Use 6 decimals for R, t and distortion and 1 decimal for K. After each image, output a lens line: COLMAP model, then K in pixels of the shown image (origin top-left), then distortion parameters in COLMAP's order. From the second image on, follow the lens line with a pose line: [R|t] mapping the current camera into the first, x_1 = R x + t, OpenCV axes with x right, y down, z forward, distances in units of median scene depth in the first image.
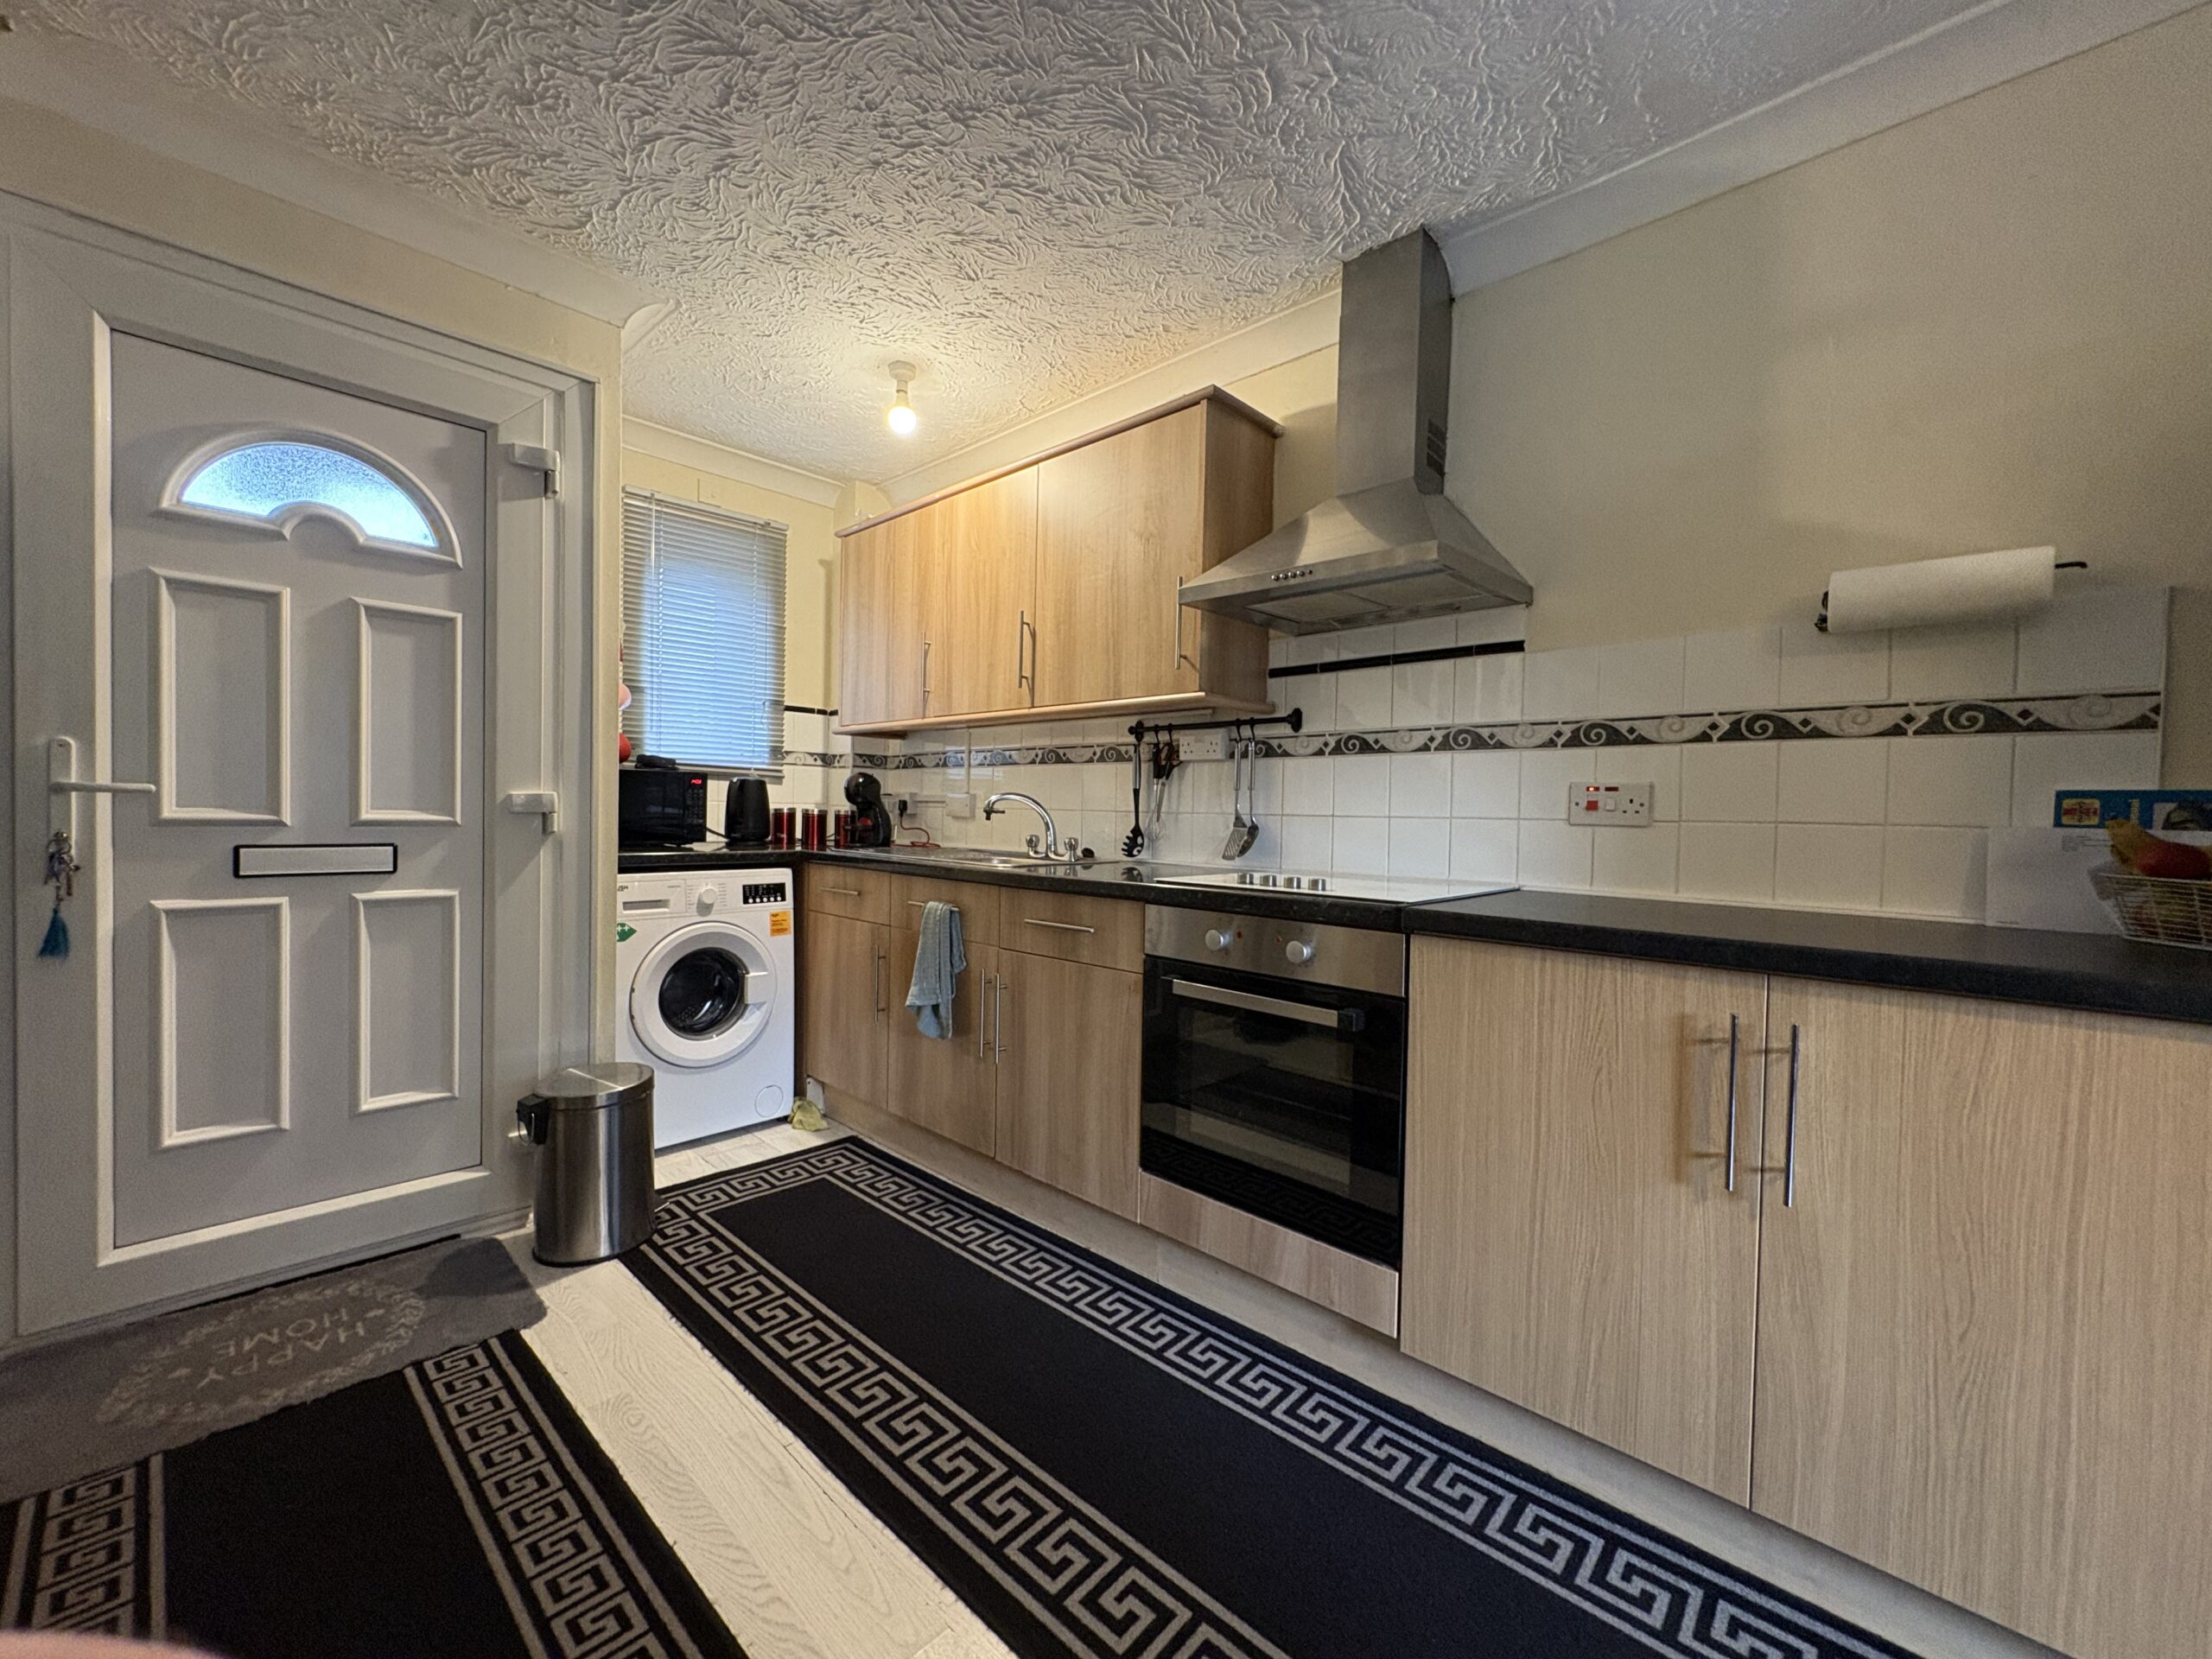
lens RADIAL K [[884.1, 0, 1106.0], [0, 884.1, 829.5], [0, 0, 1]] dist [0.000222, 0.000068]
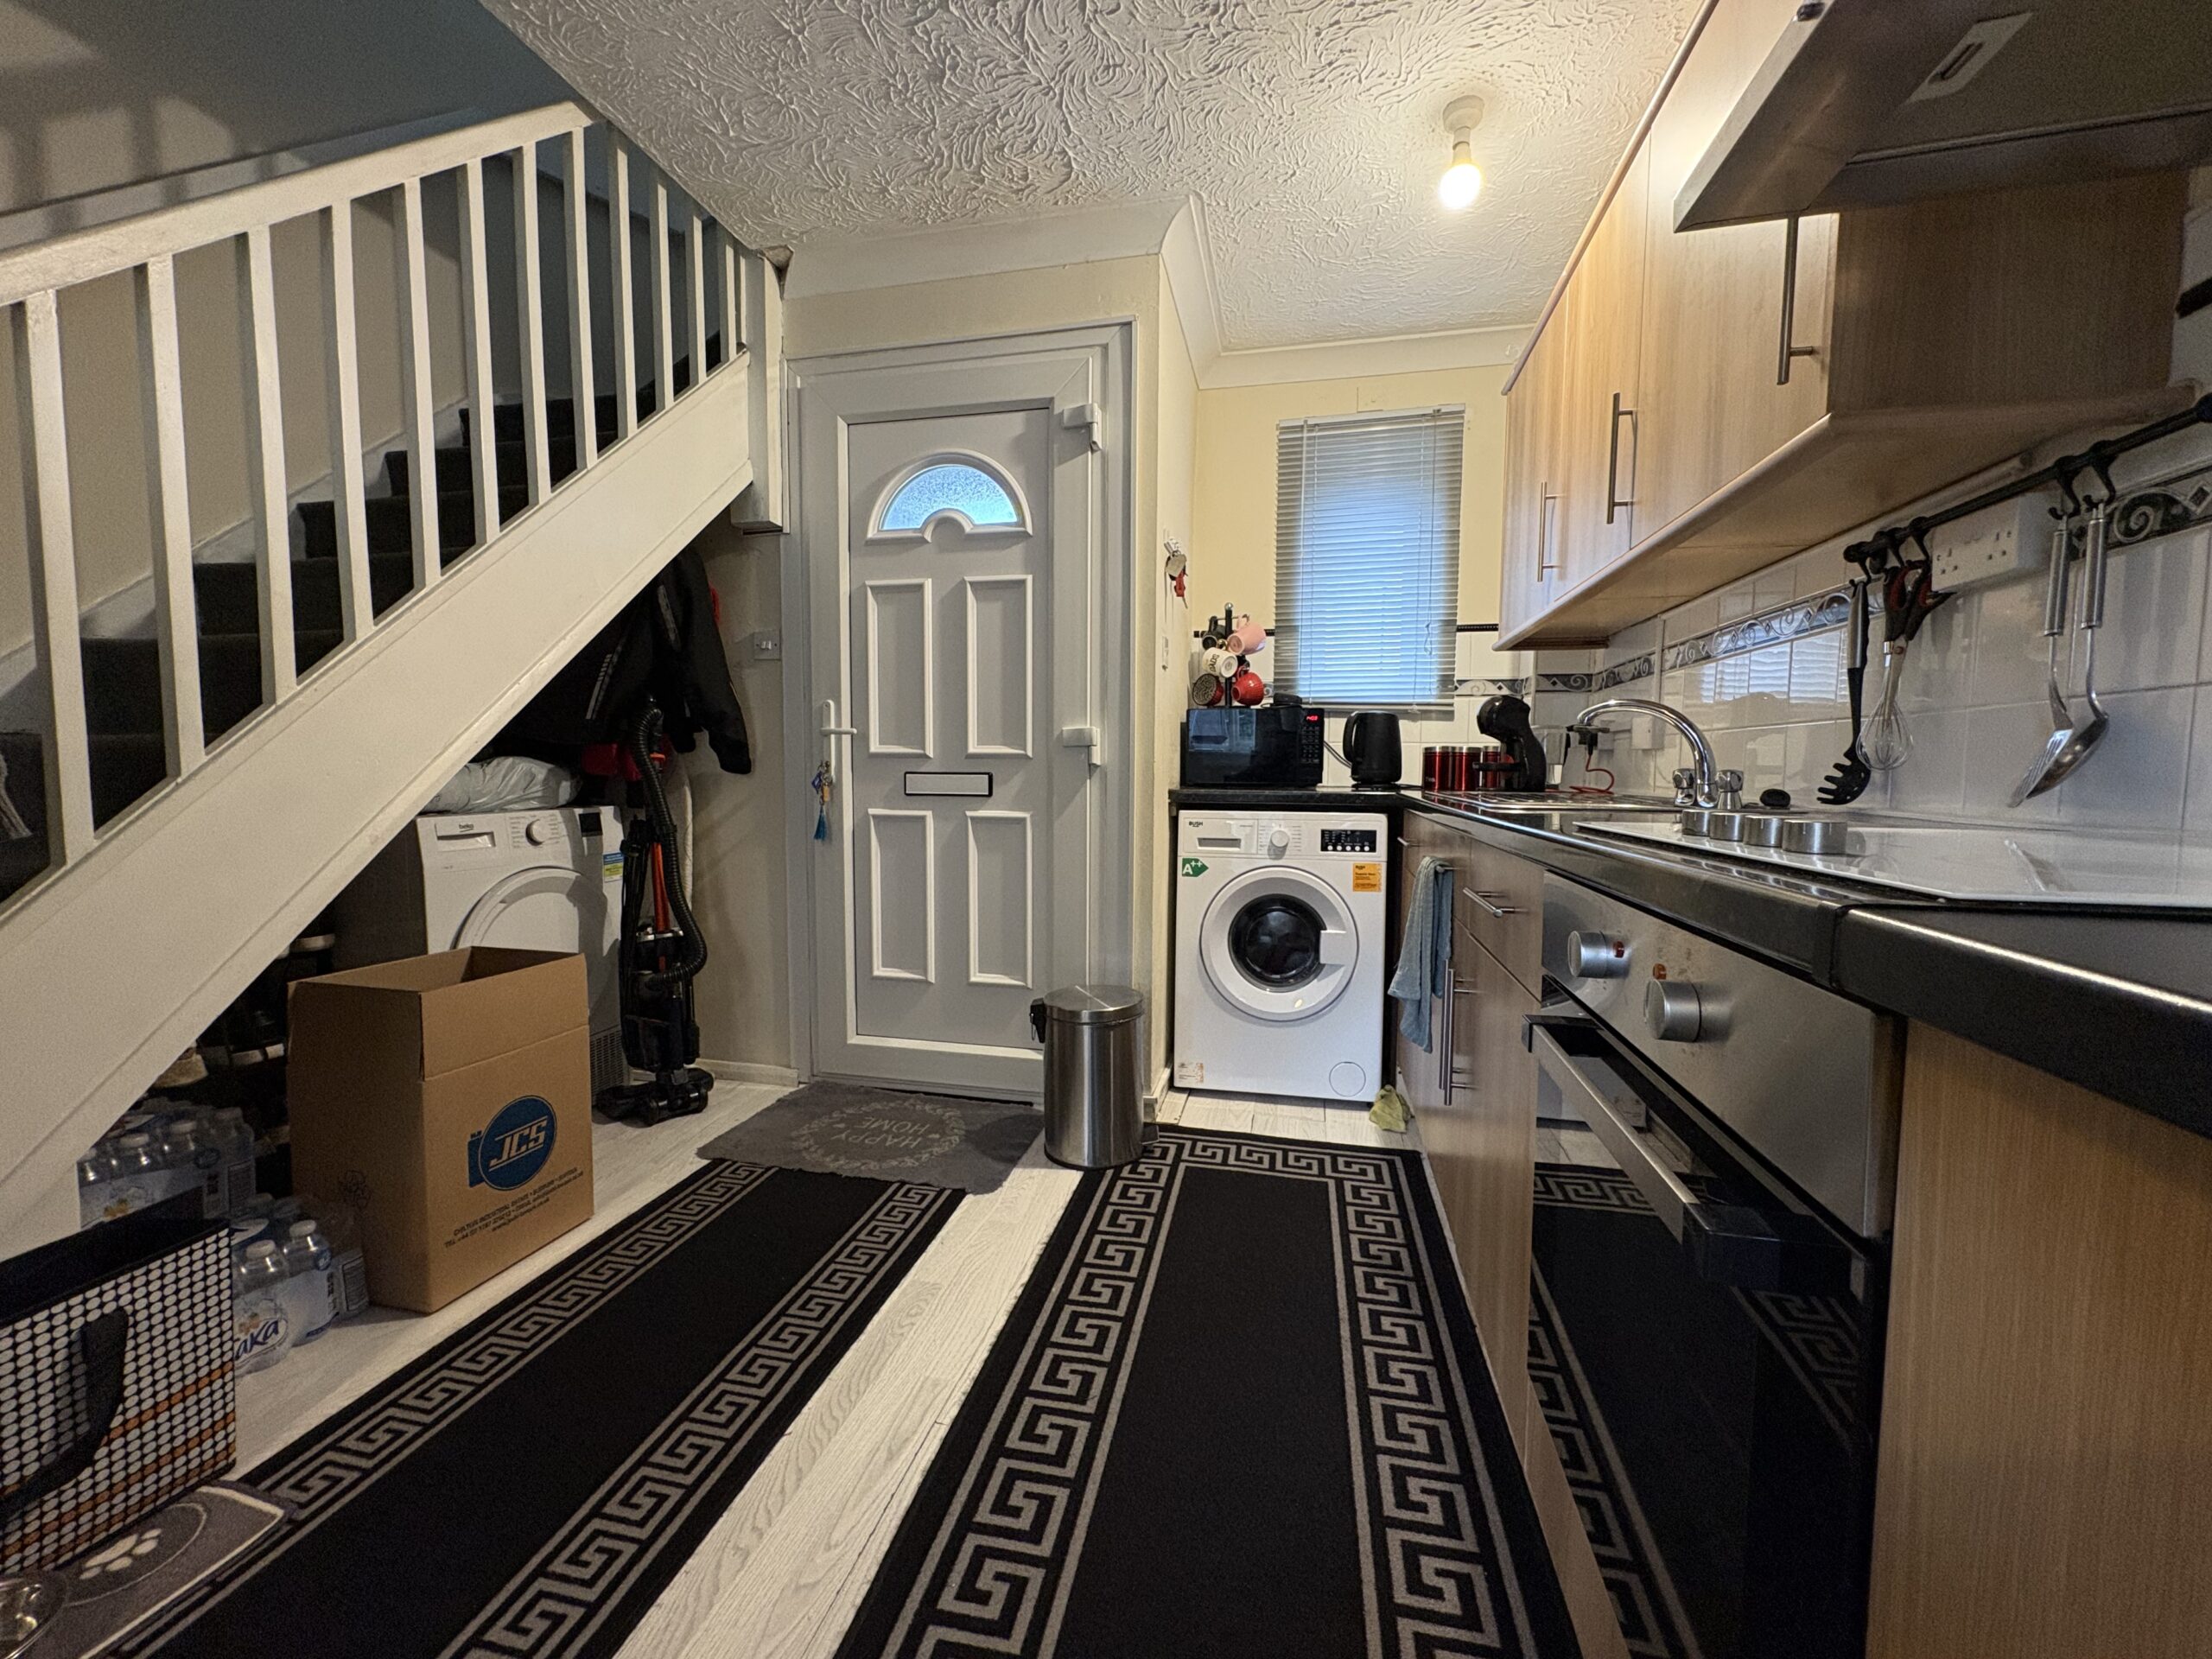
lens RADIAL K [[884.1, 0, 1106.0], [0, 884.1, 829.5], [0, 0, 1]] dist [0.000222, 0.000068]
pose [[0.508737, 0.043374, -0.859829, 0.310476], [-0.015637, 0.999031, 0.041145, 0.037530], [0.860780, -0.007487, 0.508922, 0.459160]]
